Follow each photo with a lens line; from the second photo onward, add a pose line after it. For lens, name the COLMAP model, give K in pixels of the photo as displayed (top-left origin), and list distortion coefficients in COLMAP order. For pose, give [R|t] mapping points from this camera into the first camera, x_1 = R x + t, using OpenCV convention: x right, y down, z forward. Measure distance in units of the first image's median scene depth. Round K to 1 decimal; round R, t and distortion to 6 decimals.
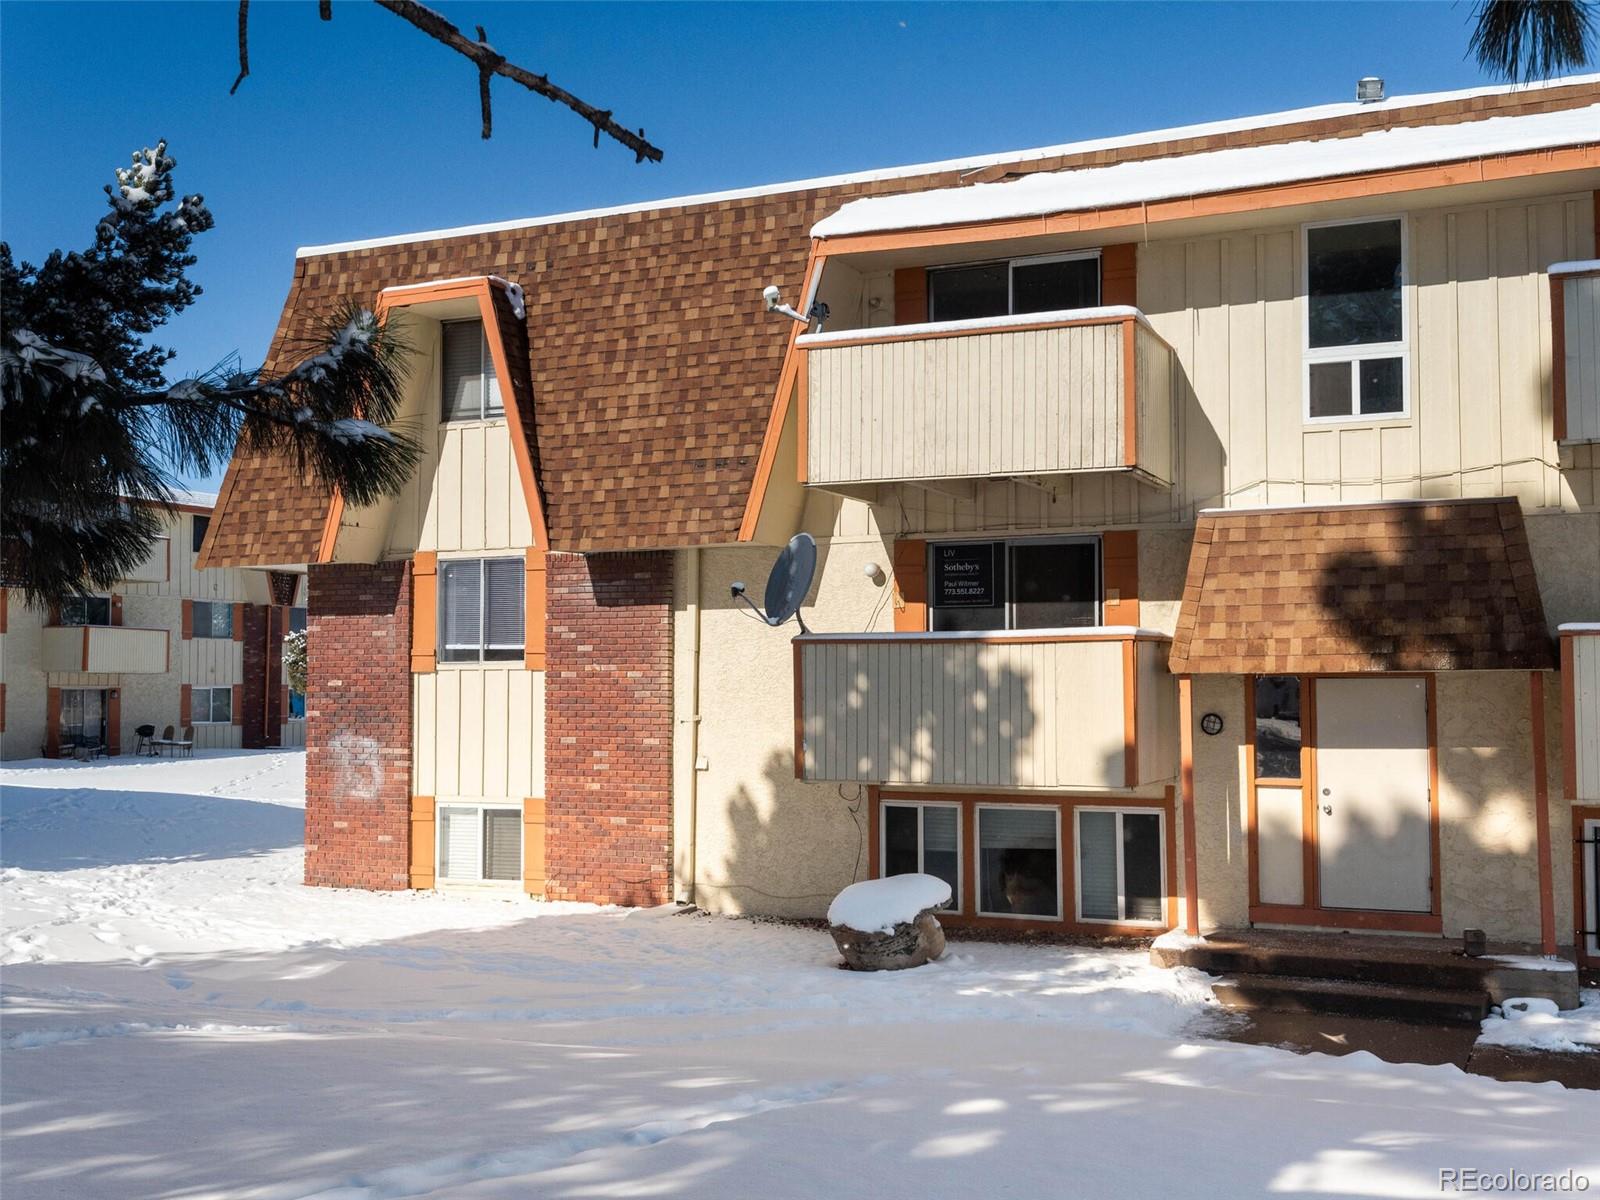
lens RADIAL K [[1802.8, 0, 800.3], [0, 1802.8, 567.2], [0, 0, 1]] dist [0.068269, -0.005751]
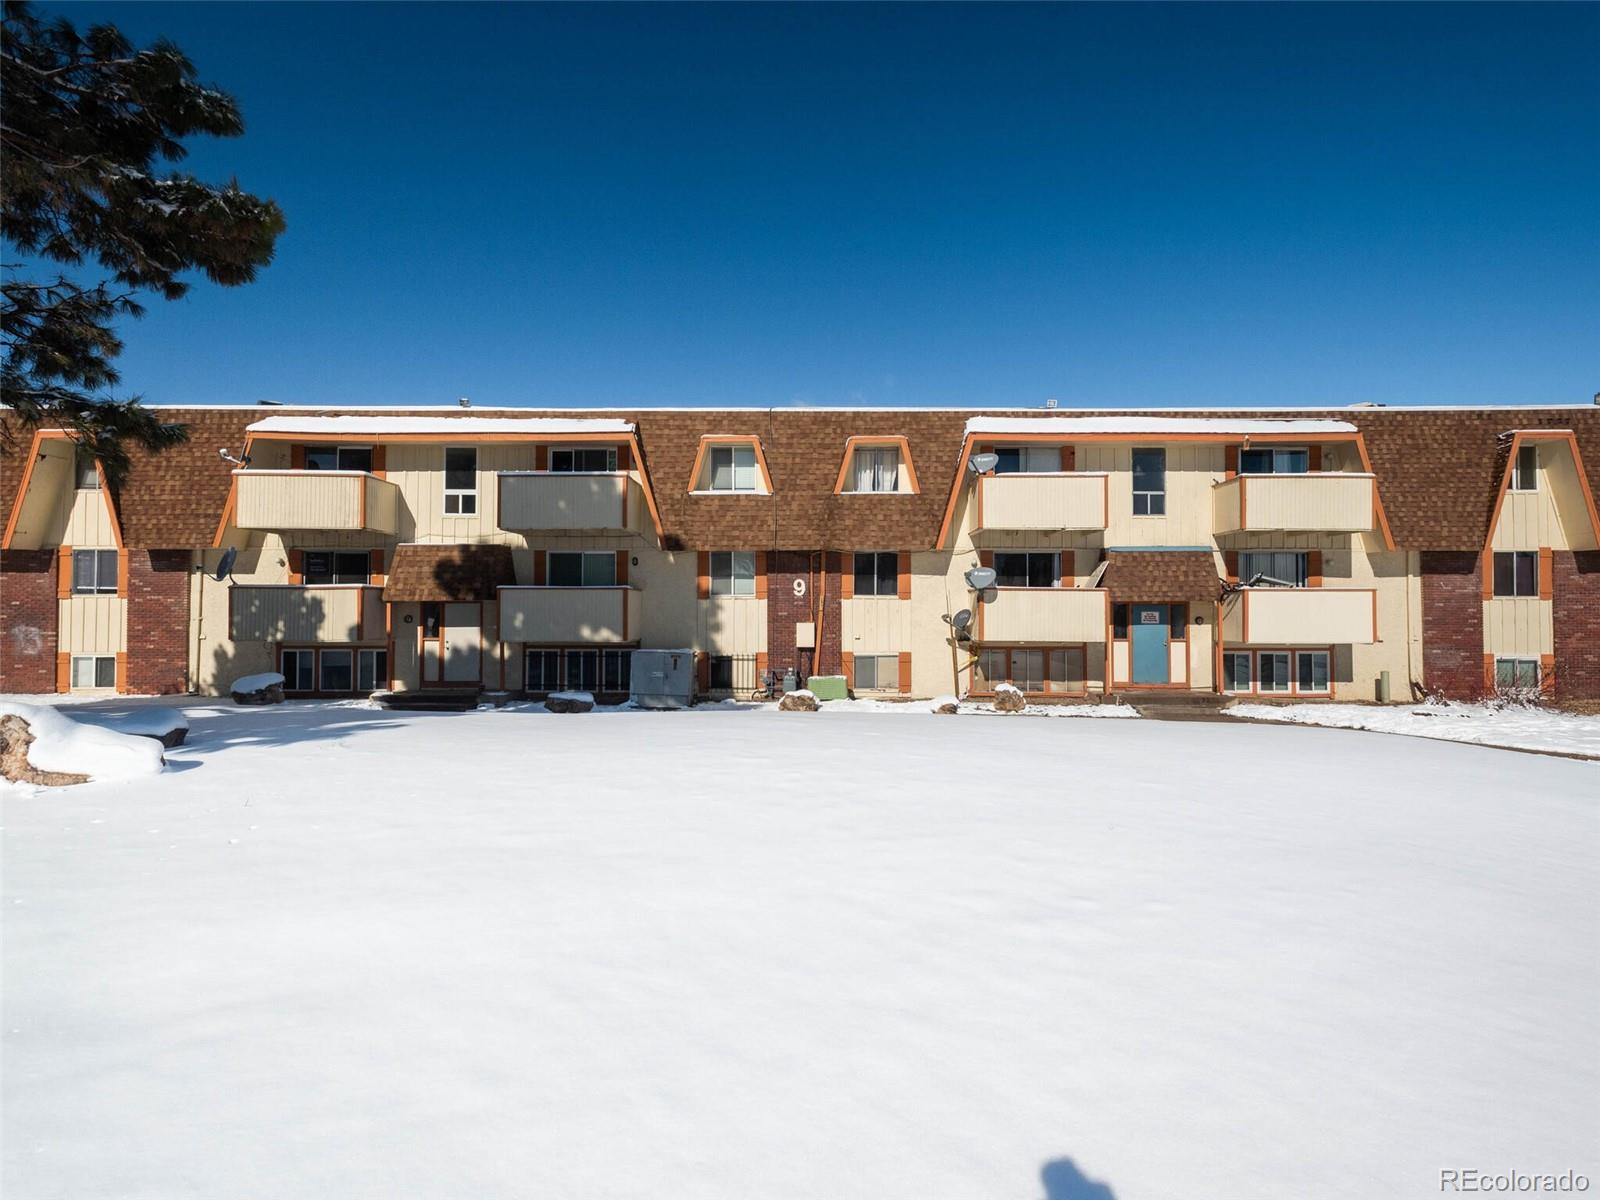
lens RADIAL K [[824.3, 0, 801.5], [0, 824.3, 594.0], [0, 0, 1]] dist [0.000368, -0.000840]
pose [[0.896737, 0.015655, 0.442288, 0.191214], [-0.032799, 0.998977, 0.031139, -0.012002], [-0.441347, -0.042430, 0.896333, -0.393937]]
